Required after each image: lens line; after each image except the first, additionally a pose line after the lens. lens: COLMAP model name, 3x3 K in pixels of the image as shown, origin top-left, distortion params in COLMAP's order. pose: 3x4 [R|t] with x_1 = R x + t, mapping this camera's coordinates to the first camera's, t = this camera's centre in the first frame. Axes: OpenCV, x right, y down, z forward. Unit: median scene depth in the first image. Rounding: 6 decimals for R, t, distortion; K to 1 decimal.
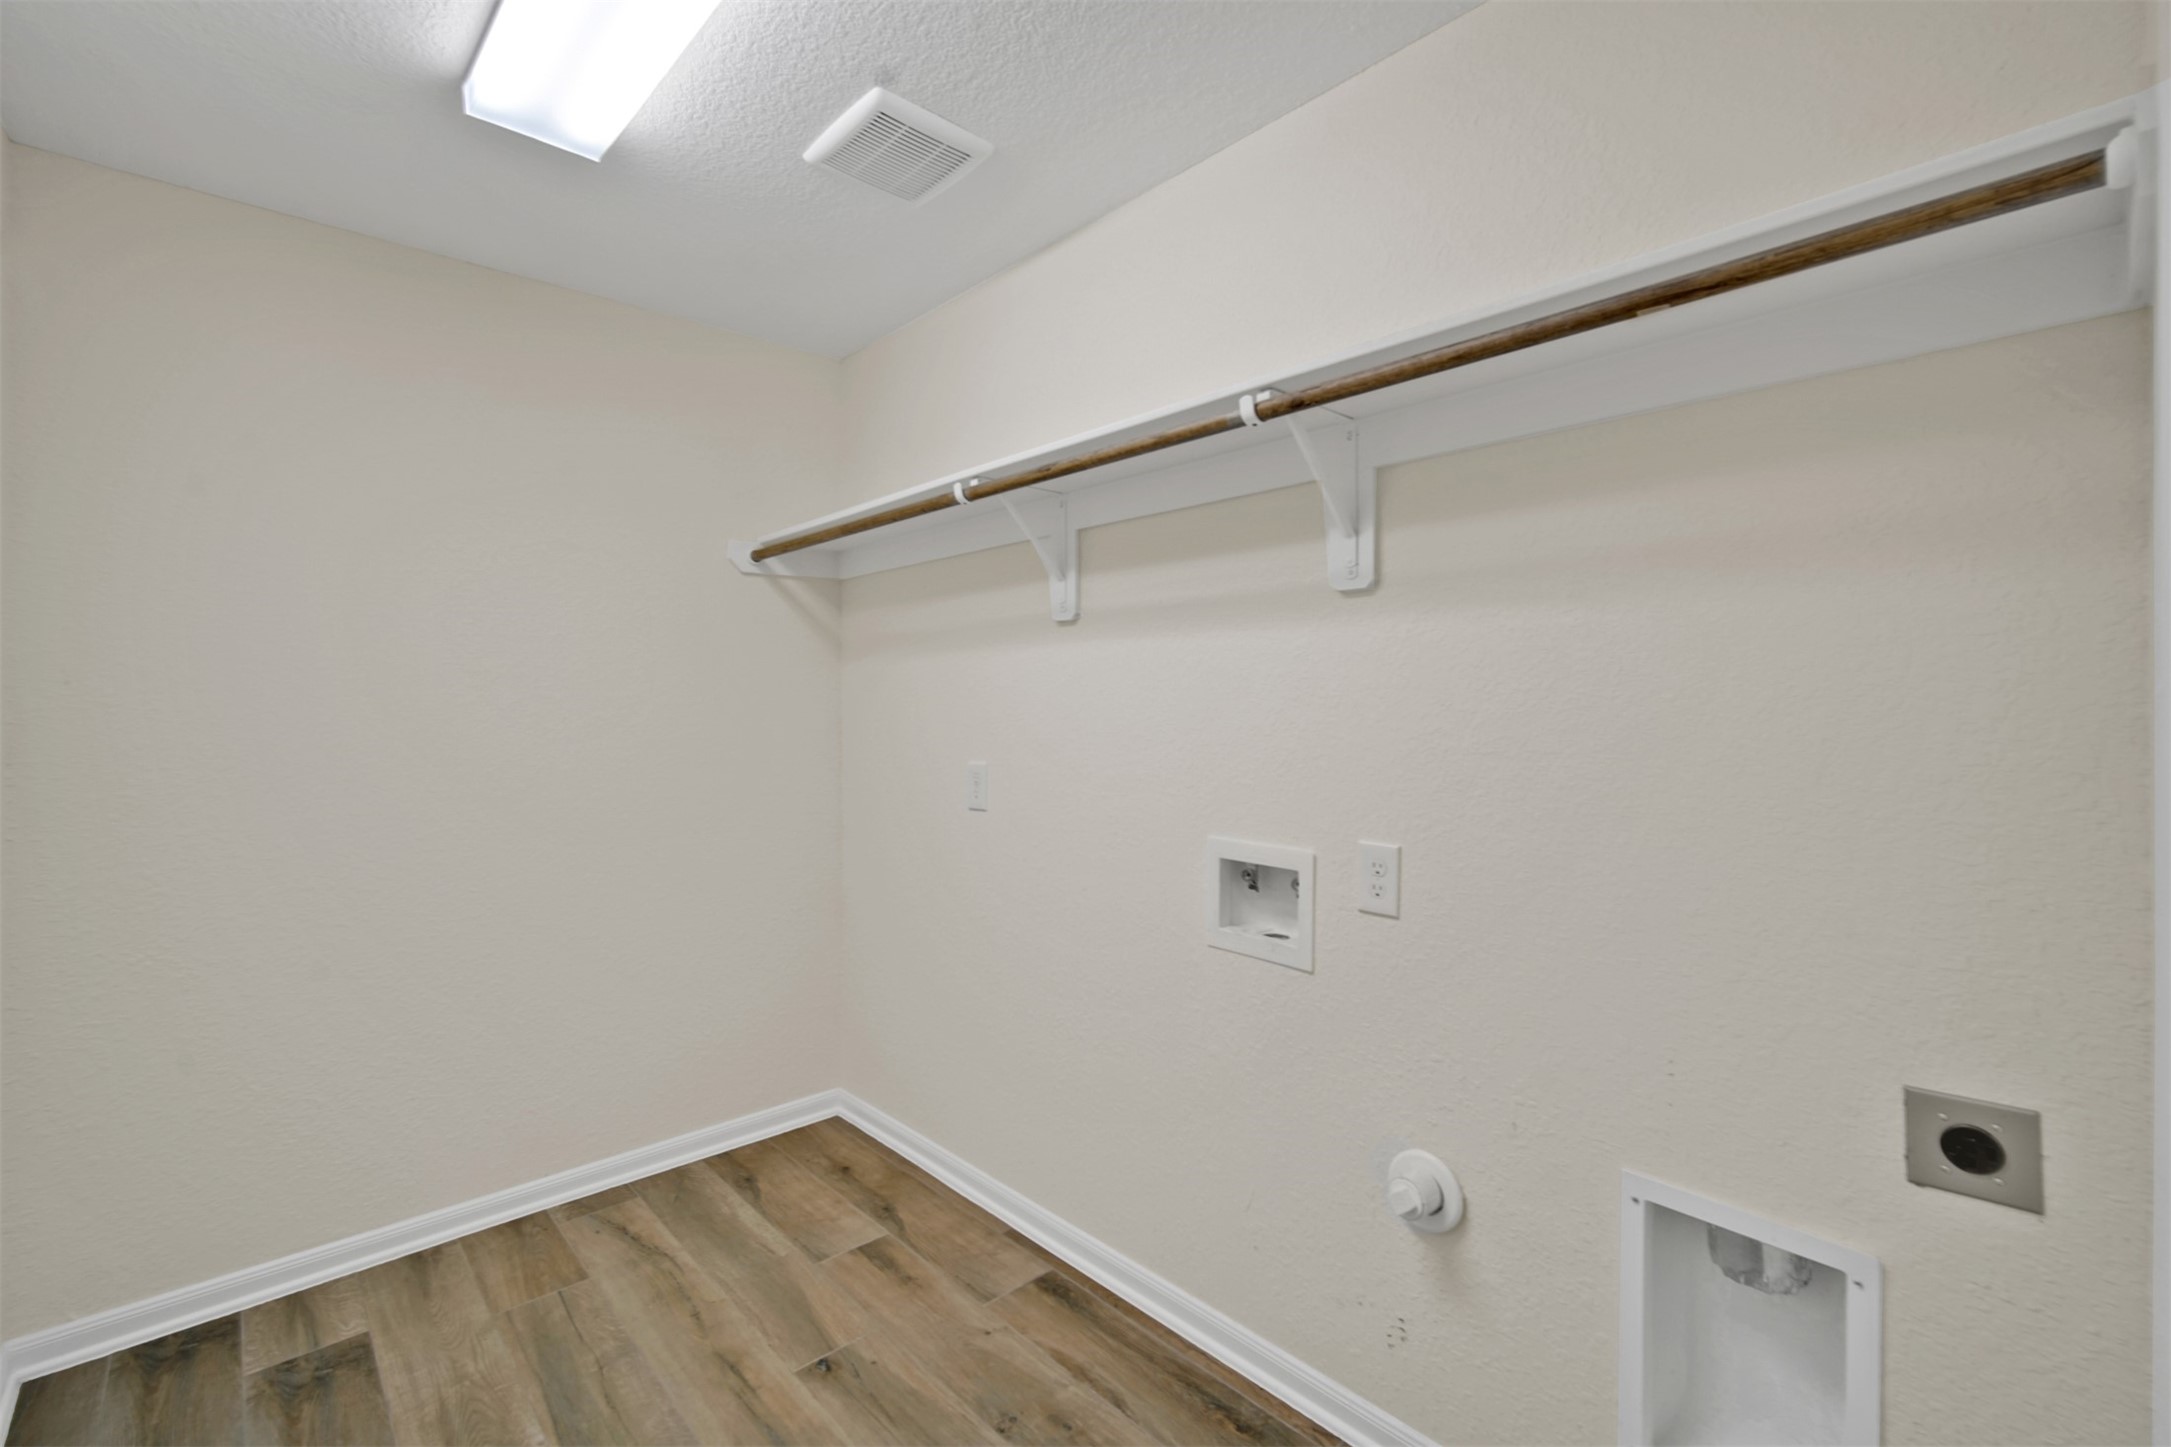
lens RADIAL K [[944.3, 0, 1096.1], [0, 944.3, 713.1], [0, 0, 1]] dist [-0.013452, 0.004202]
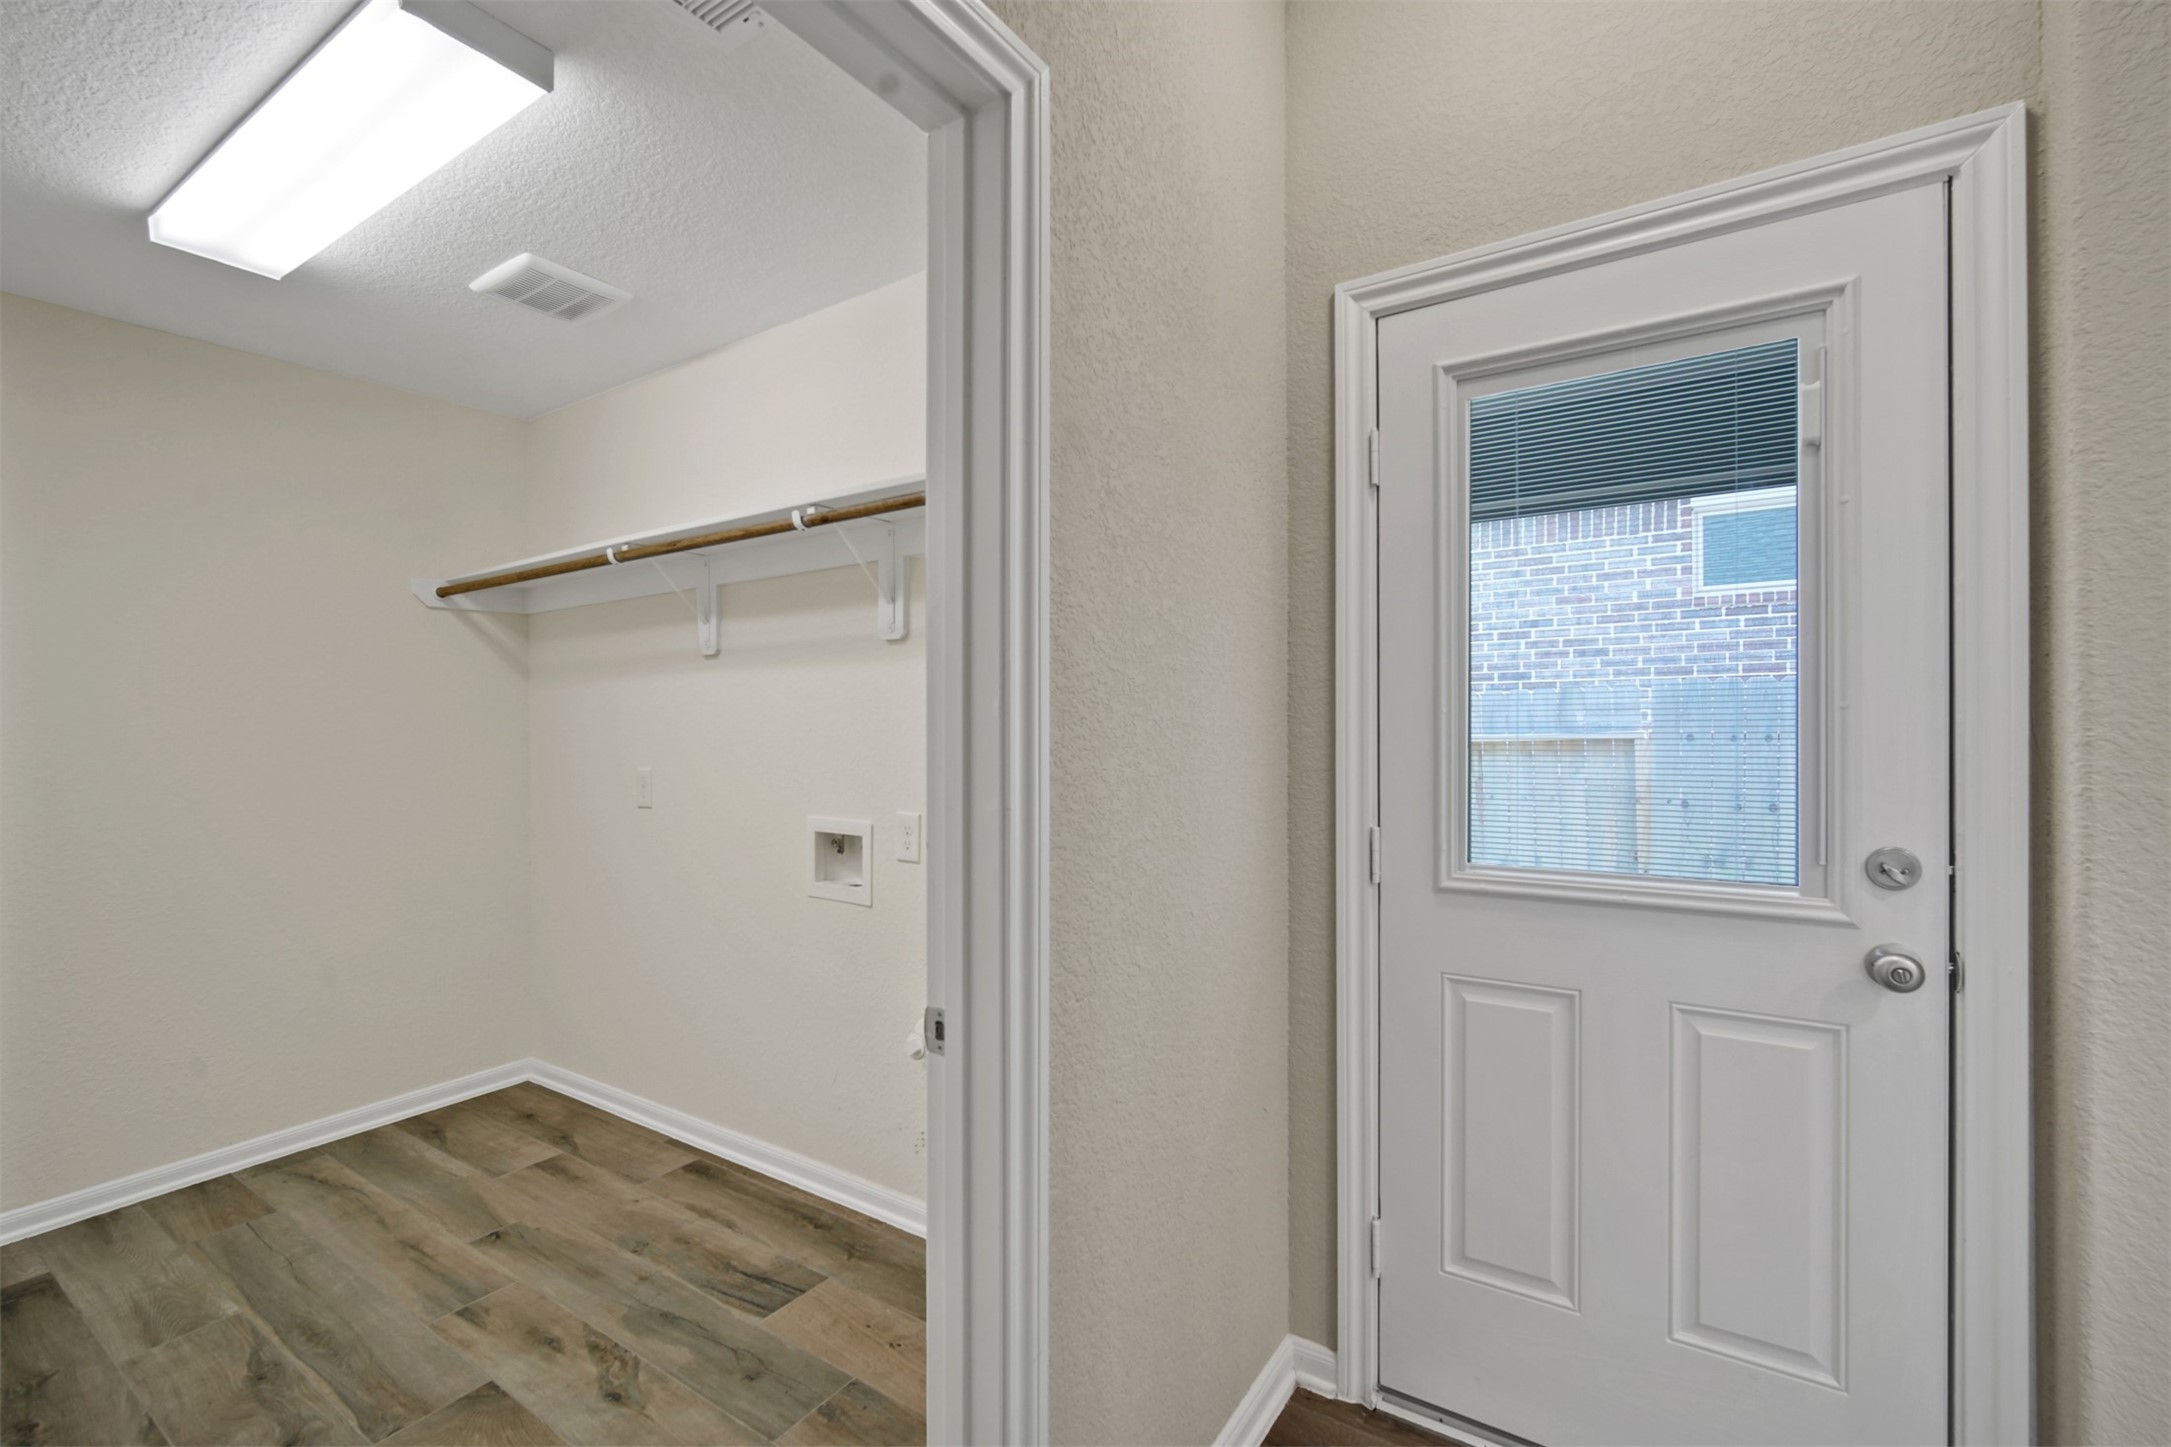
lens RADIAL K [[935.6, 0, 1103.8], [0, 935.6, 731.8], [0, 0, 1]] dist [-0.016978, 0.004676]
pose [[0.969994, -0.008626, 0.242977, 0.189416], [0.008688, 0.999962, 0.000816, 0.010340], [-0.242975, 0.001319, 0.970032, -0.378120]]
